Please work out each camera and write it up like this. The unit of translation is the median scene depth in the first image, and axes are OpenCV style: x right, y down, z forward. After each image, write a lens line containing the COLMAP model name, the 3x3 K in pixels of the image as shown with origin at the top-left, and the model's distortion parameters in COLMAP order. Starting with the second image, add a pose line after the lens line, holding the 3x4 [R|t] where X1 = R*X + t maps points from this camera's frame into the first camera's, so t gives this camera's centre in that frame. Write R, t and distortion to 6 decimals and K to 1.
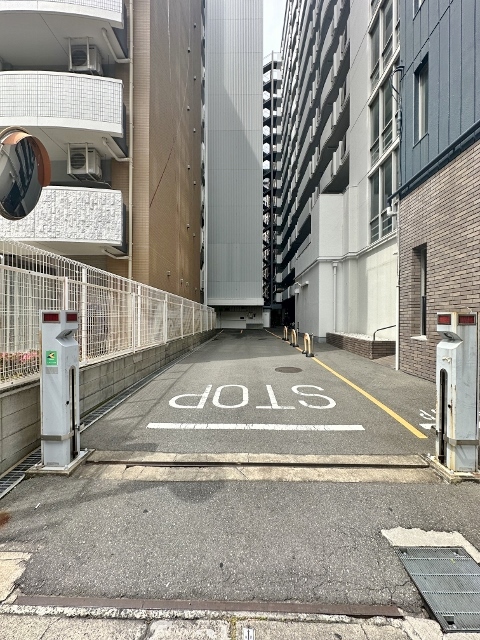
lens RADIAL K [[255.5, 0, 243.0], [0, 255.5, 318.7], [0, 0, 1]] dist [-0.006592, 0.000060]
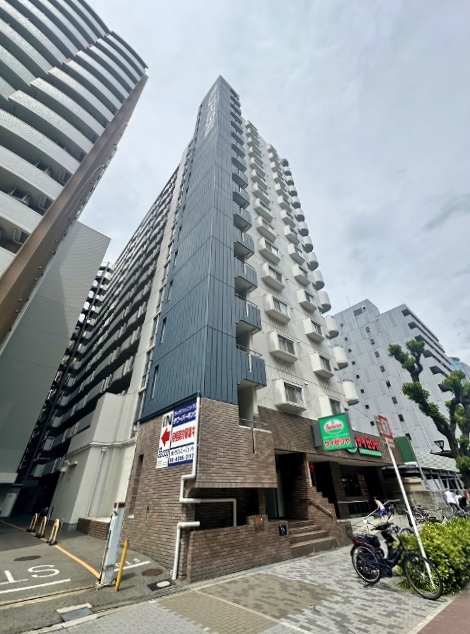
lens RADIAL K [[253.1, 0, 236.2], [0, 253.1, 313.5], [0, 0, 1]] dist [-0.006592, 0.000060]
pose [[0.741822, 0.374321, 0.556403, -0.060235], [0.027422, 0.812086, -0.582892, -0.006806], [-0.670036, 0.447660, 0.592159, -0.288561]]
